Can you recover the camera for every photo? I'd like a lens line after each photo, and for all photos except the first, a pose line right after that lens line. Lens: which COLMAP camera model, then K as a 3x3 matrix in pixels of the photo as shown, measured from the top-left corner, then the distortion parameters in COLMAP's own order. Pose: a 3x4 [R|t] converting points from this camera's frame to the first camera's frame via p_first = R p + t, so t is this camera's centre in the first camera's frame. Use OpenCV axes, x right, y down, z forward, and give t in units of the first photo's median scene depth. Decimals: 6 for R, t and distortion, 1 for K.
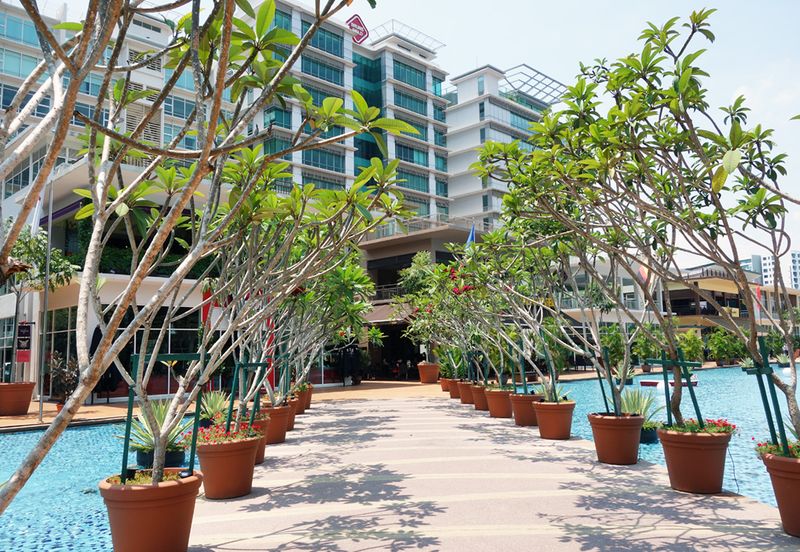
lens RADIAL K [[662.9, 0, 401.0], [0, 662.9, 273.9], [0, 0, 1]] dist [0.008759, -0.004482]
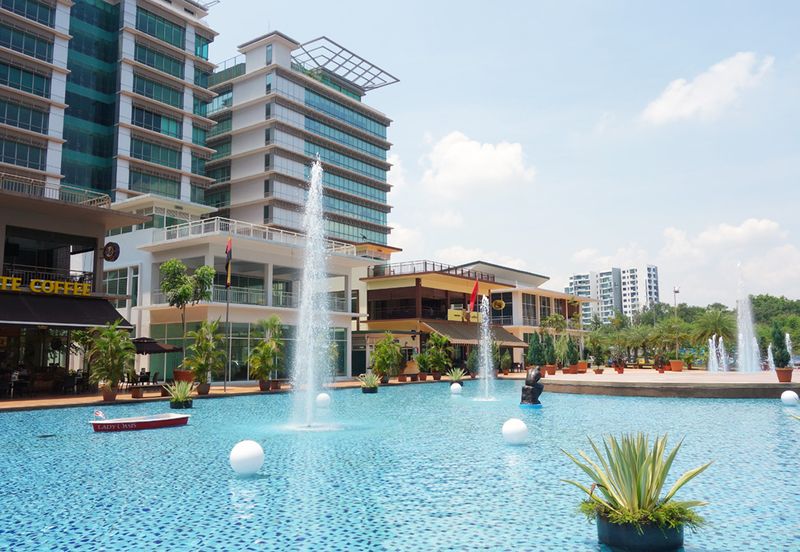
lens RADIAL K [[662.9, 0, 399.7], [0, 662.9, 276.2], [0, 0, 1]] dist [0.008759, -0.004482]
pose [[0.987825, 0.031894, 0.152263, 0.168484], [-0.031102, 0.999487, -0.007584, 0.009544], [-0.152427, 0.002756, 0.988311, 0.109432]]
